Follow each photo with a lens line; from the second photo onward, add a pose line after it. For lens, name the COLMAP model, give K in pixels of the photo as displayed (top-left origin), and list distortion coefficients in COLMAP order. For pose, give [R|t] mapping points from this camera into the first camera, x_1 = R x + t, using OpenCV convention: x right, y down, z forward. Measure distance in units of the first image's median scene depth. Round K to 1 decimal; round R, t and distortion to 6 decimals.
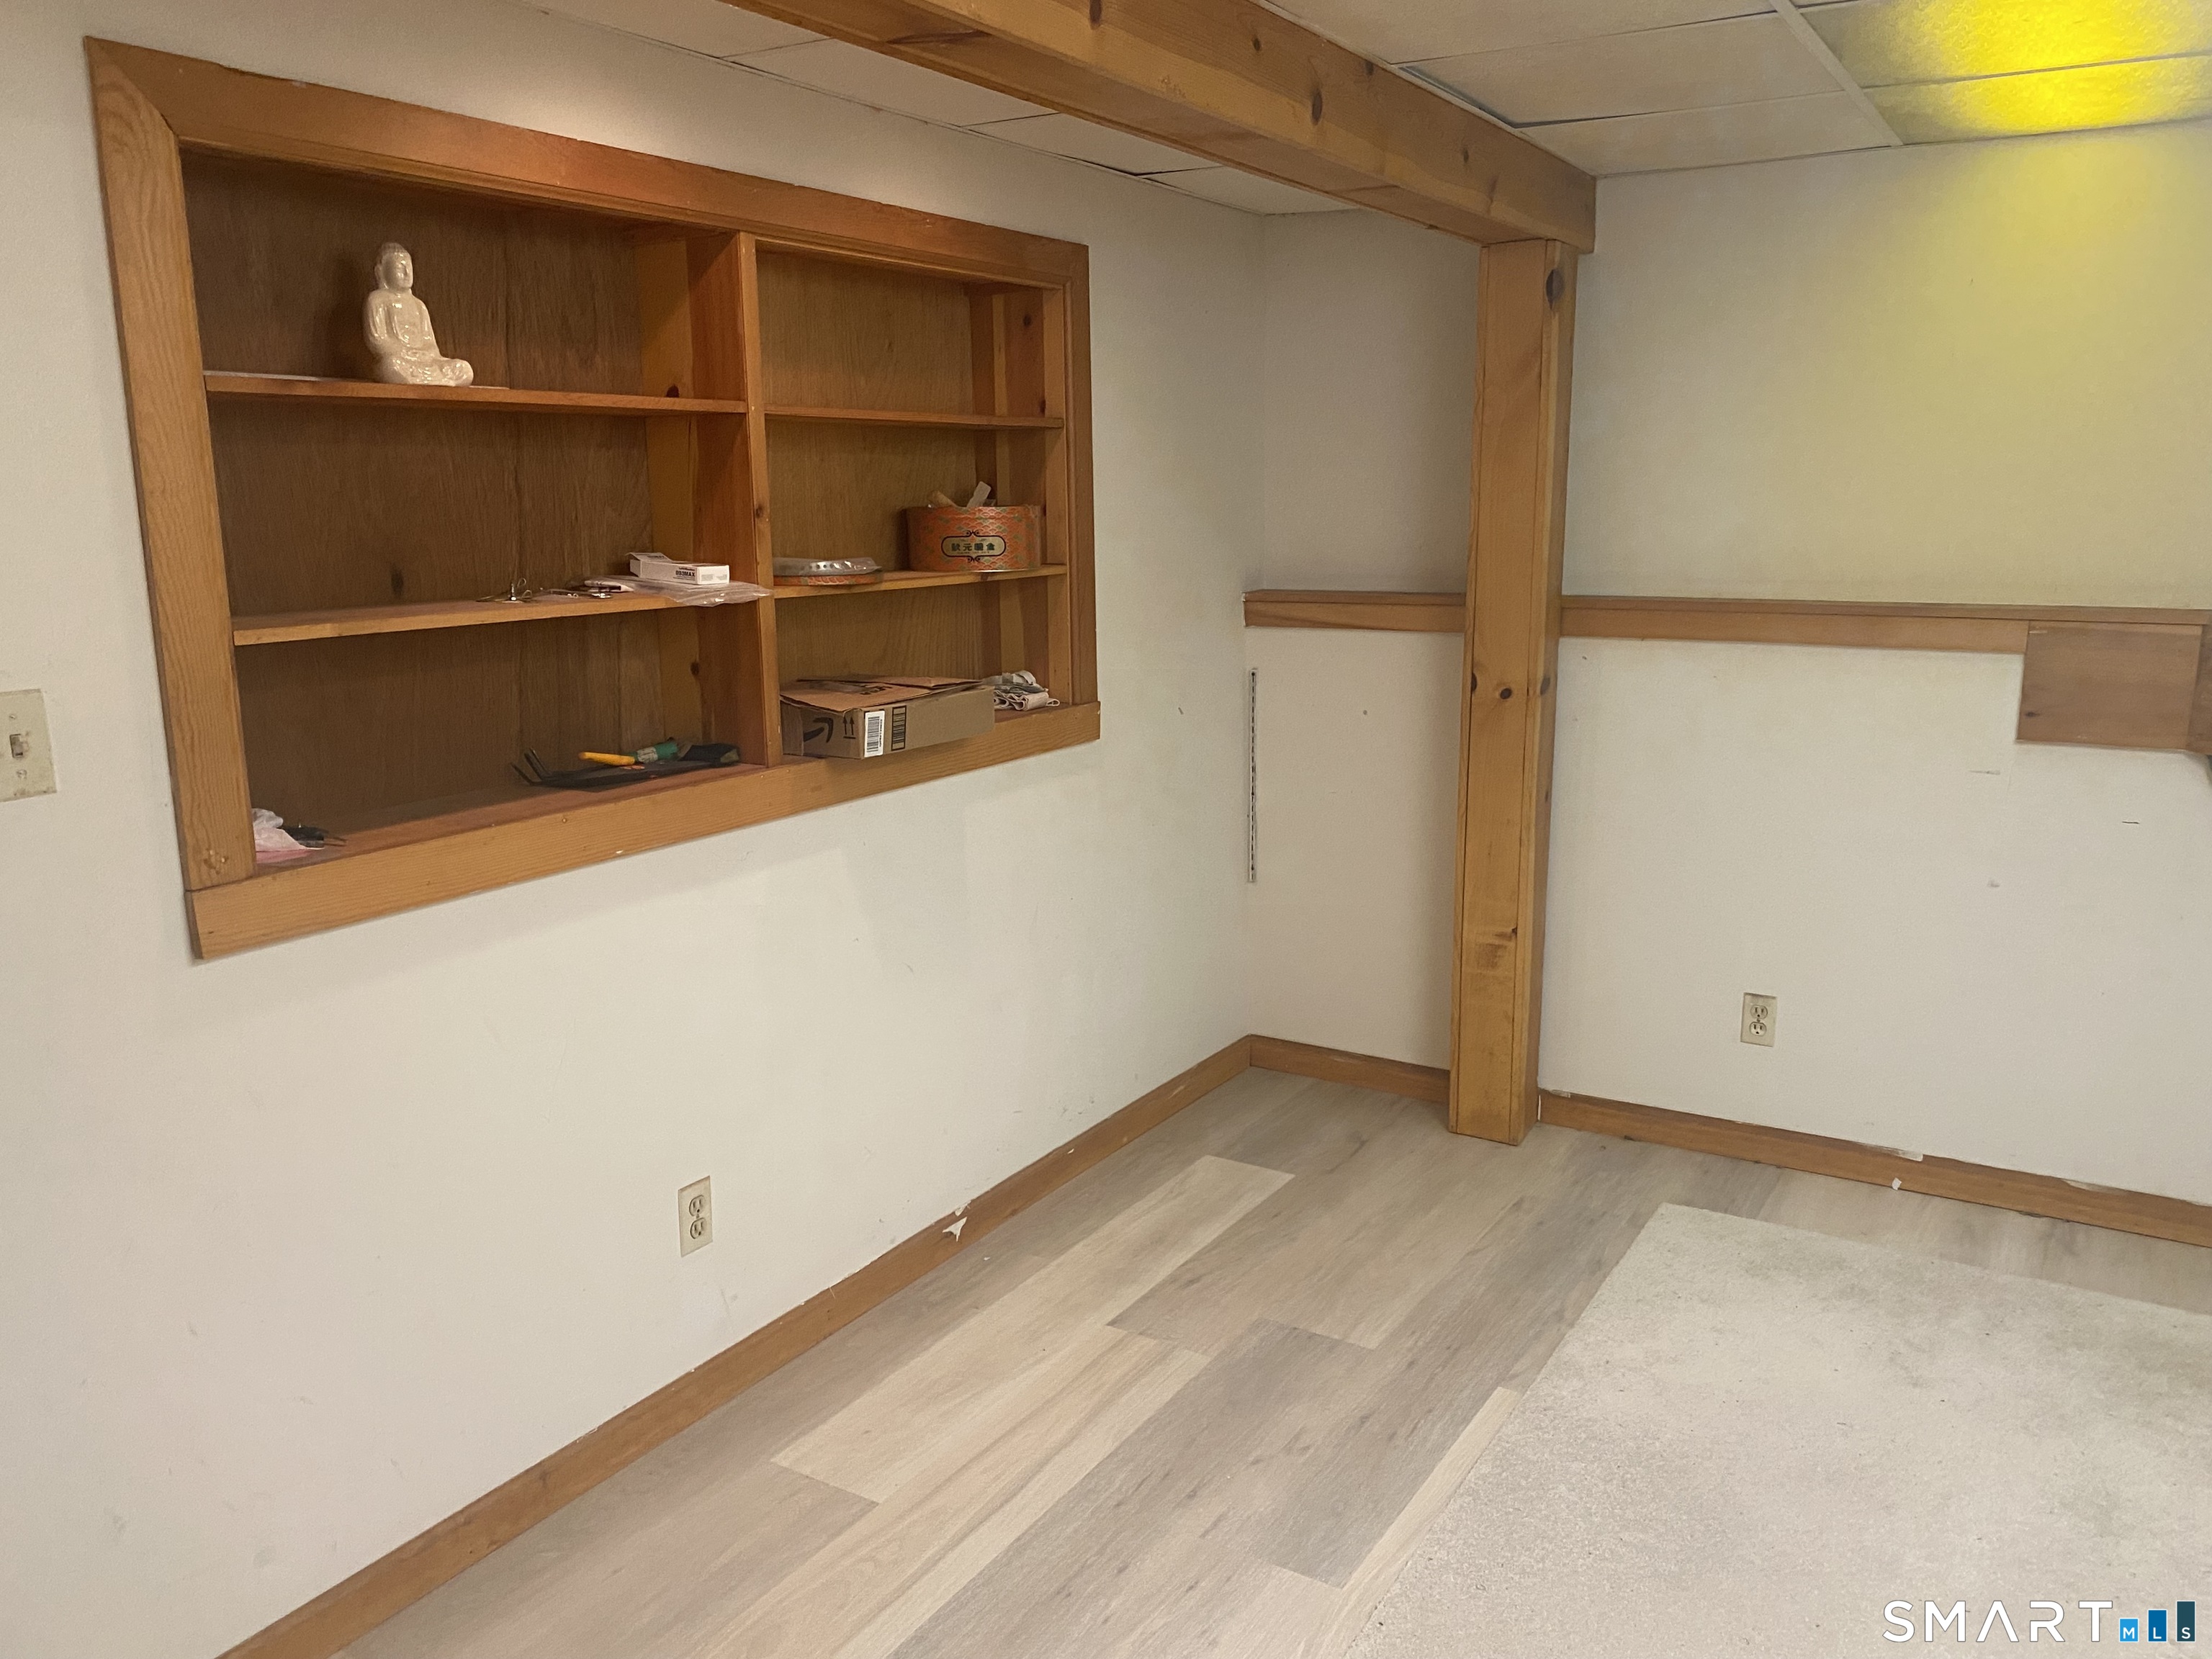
lens RADIAL K [[1670.8, 0, 1114.3], [0, 1670.8, 824.1], [0, 0, 1]] dist [0.044874, -0.066079]
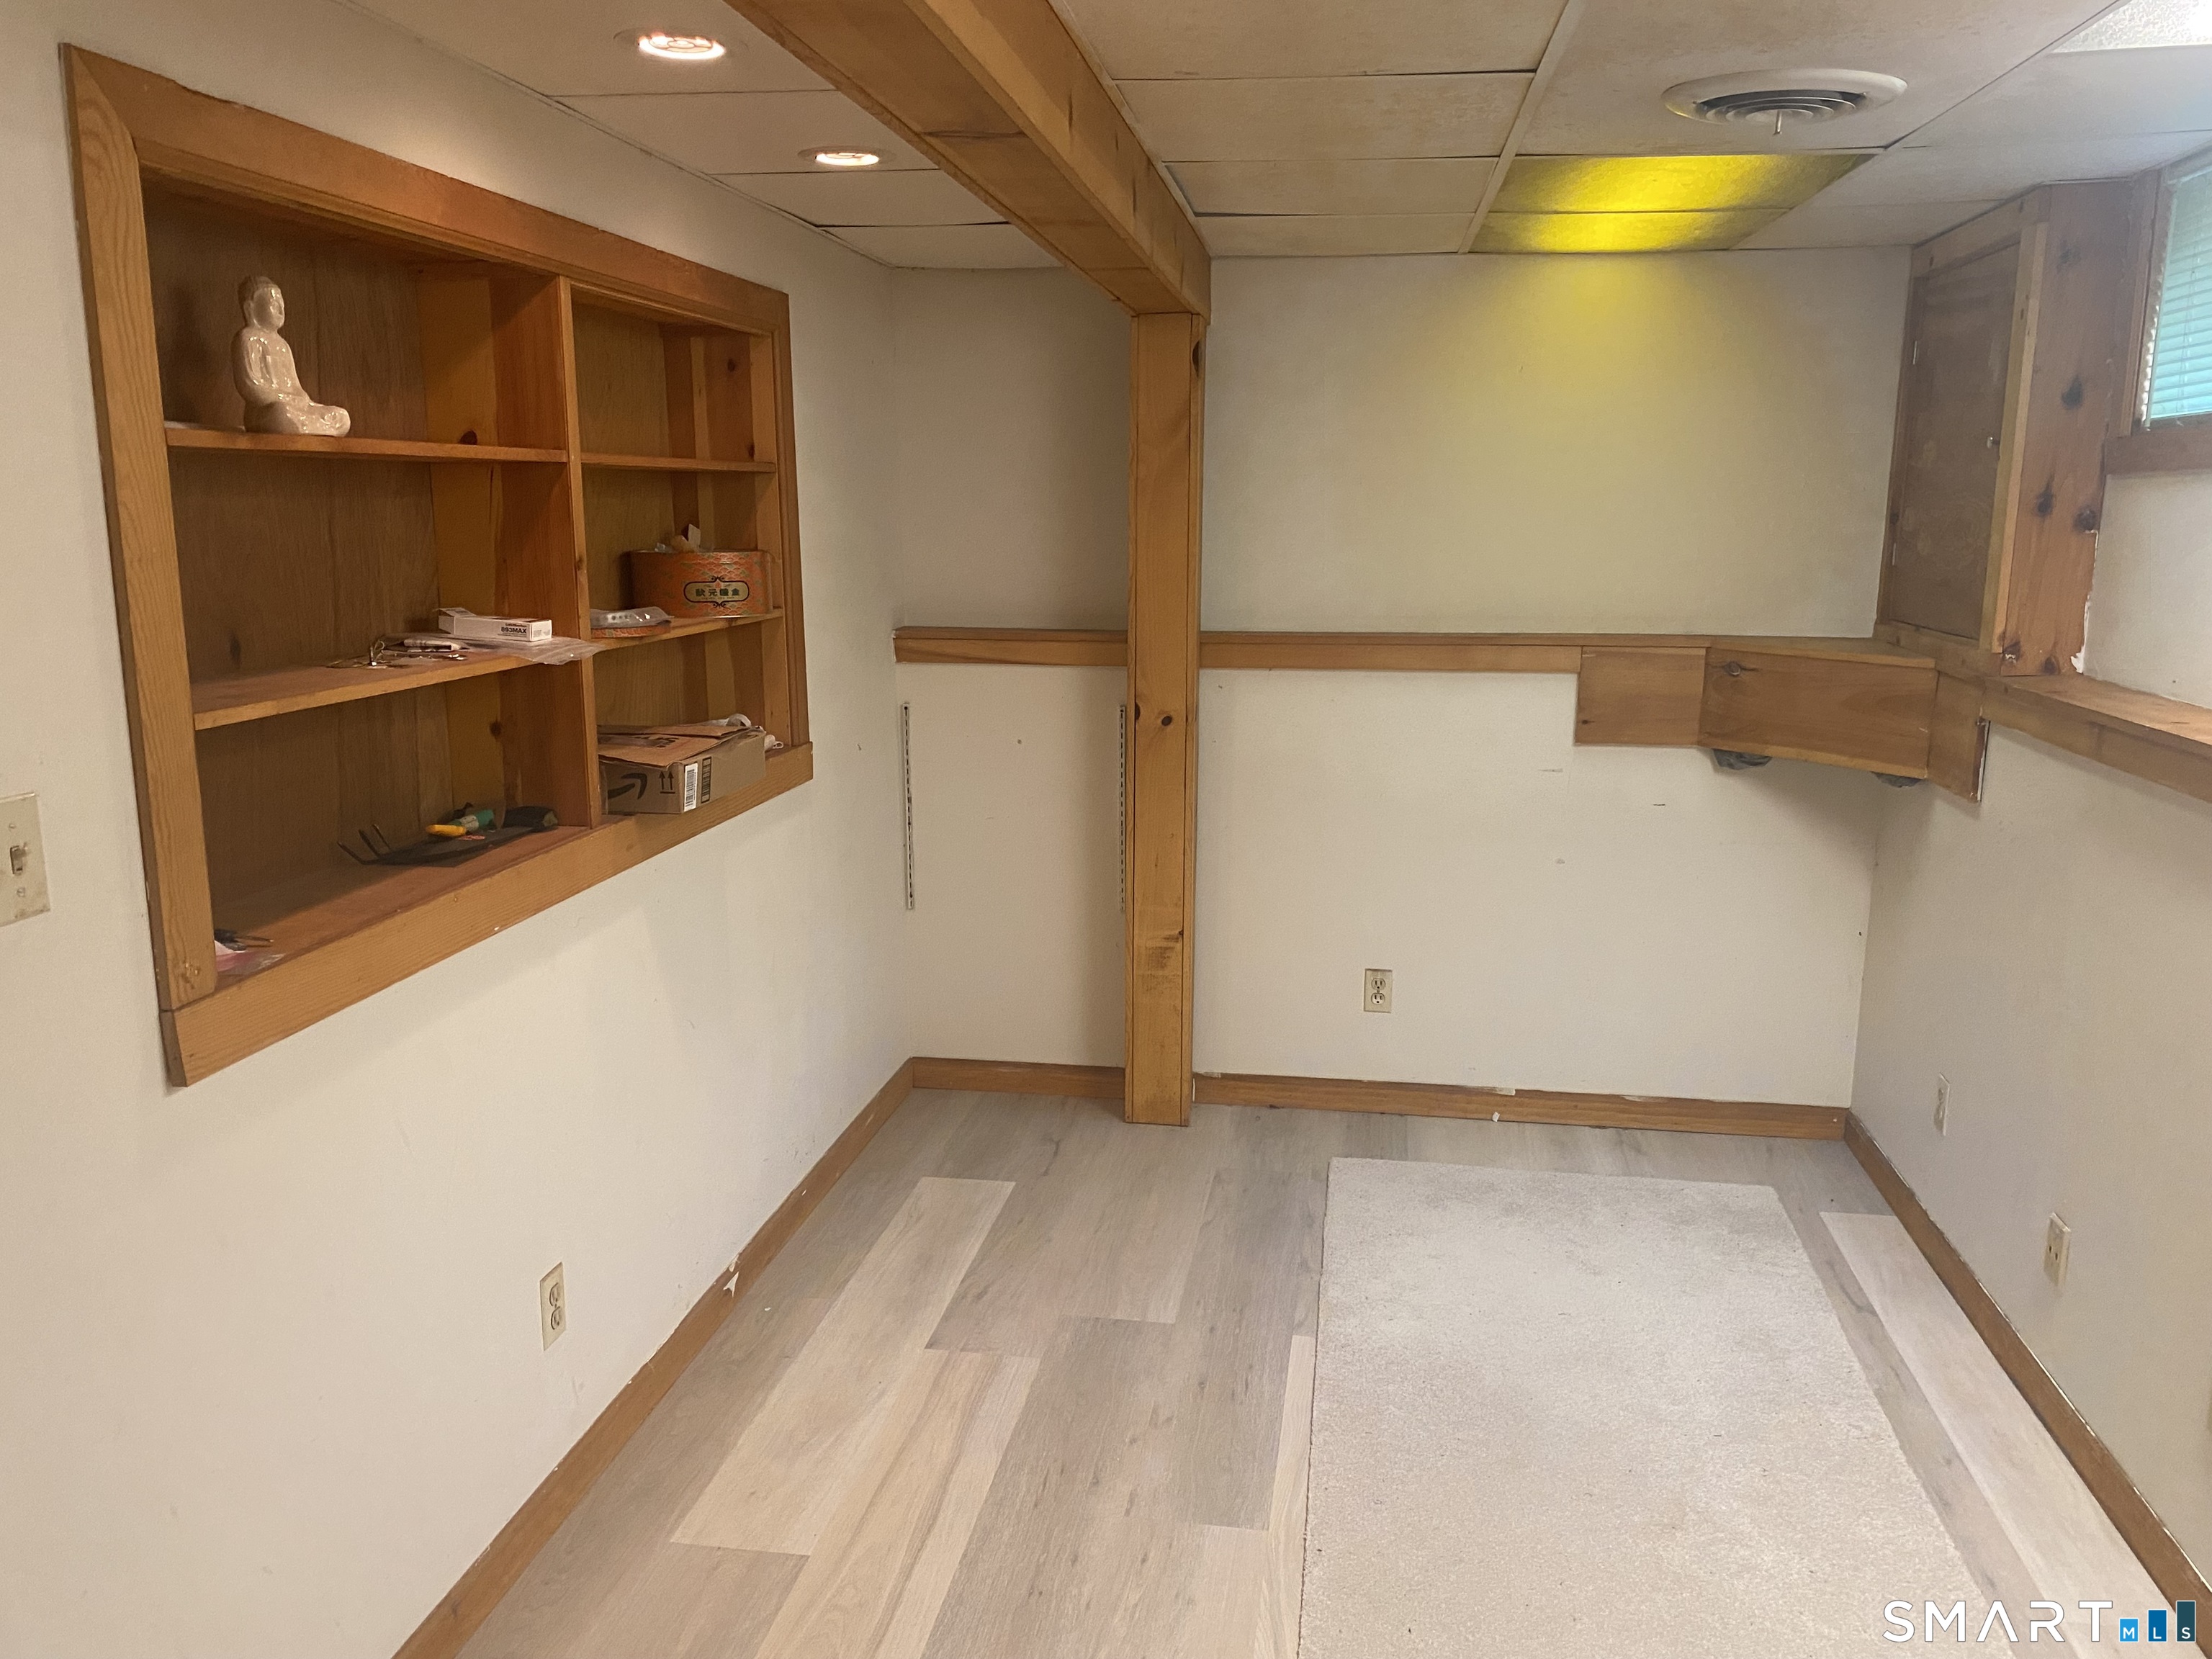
lens RADIAL K [[1670.8, 0, 1108.9], [0, 1670.8, 819.5], [0, 0, 1]] dist [0.044874, -0.066079]
pose [[0.922064, -0.060189, 0.382329, -0.268153], [0.065001, 0.997885, 0.000329, -0.017841], [-0.381540, 0.024548, 0.924026, -0.002860]]
